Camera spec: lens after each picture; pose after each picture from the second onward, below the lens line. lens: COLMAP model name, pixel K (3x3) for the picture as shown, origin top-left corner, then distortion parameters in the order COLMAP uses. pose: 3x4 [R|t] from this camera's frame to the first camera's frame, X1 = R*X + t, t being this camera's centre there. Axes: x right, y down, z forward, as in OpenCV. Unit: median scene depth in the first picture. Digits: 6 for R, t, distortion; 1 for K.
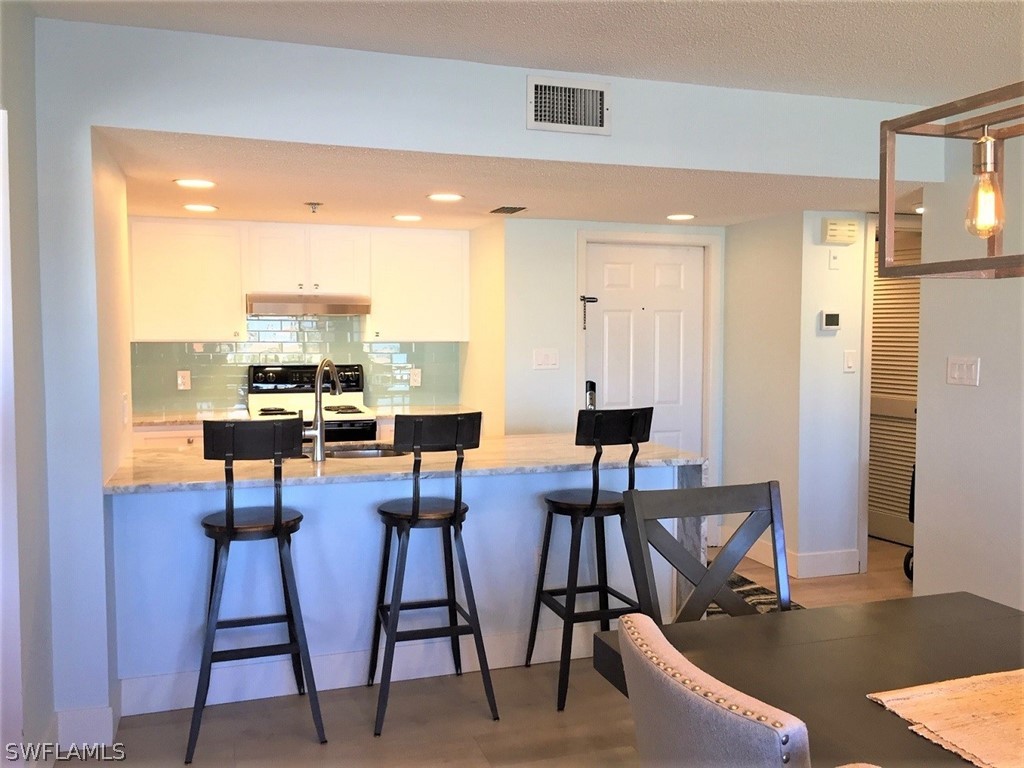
lens RADIAL K [[888.2, 0, 512.7], [0, 888.2, 383.0], [0, 0, 1]] dist [0.069111, -0.075672]
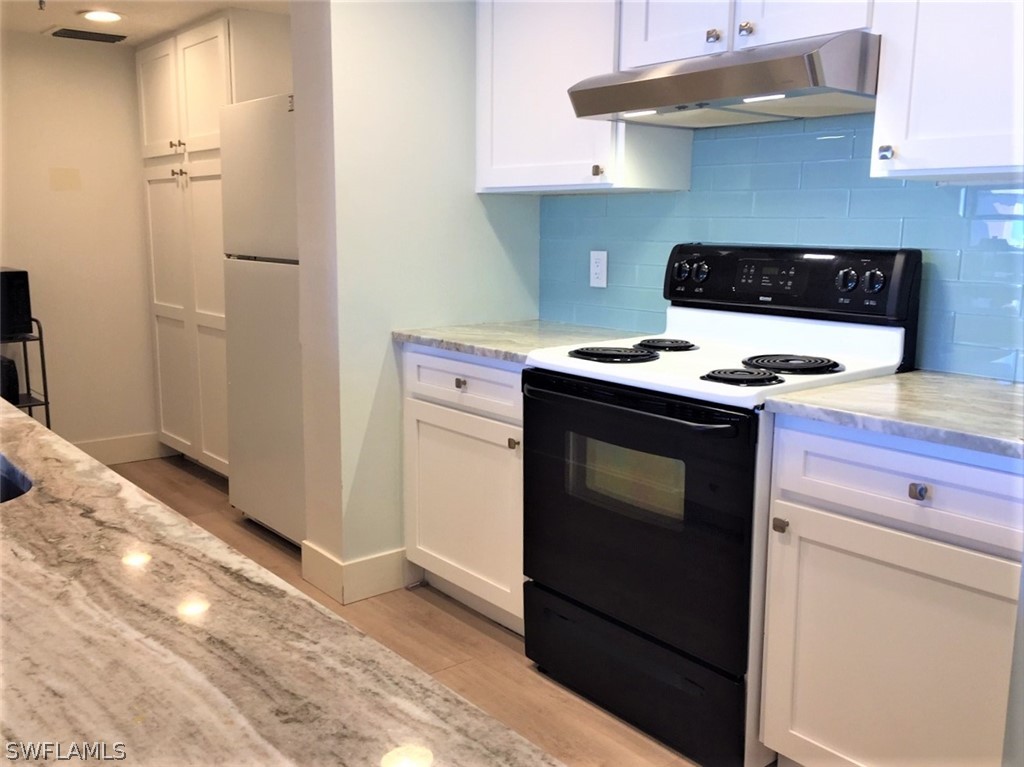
lens RADIAL K [[930.1, 0, 511.1], [0, 930.1, 383.9], [0, 0, 1]] dist [0.035514, 0.000000]
pose [[0.350137, 0.160762, -0.922800, 0.133476], [-0.063081, 0.986973, 0.148007, -0.014025], [0.934572, 0.006389, 0.355717, 0.771946]]
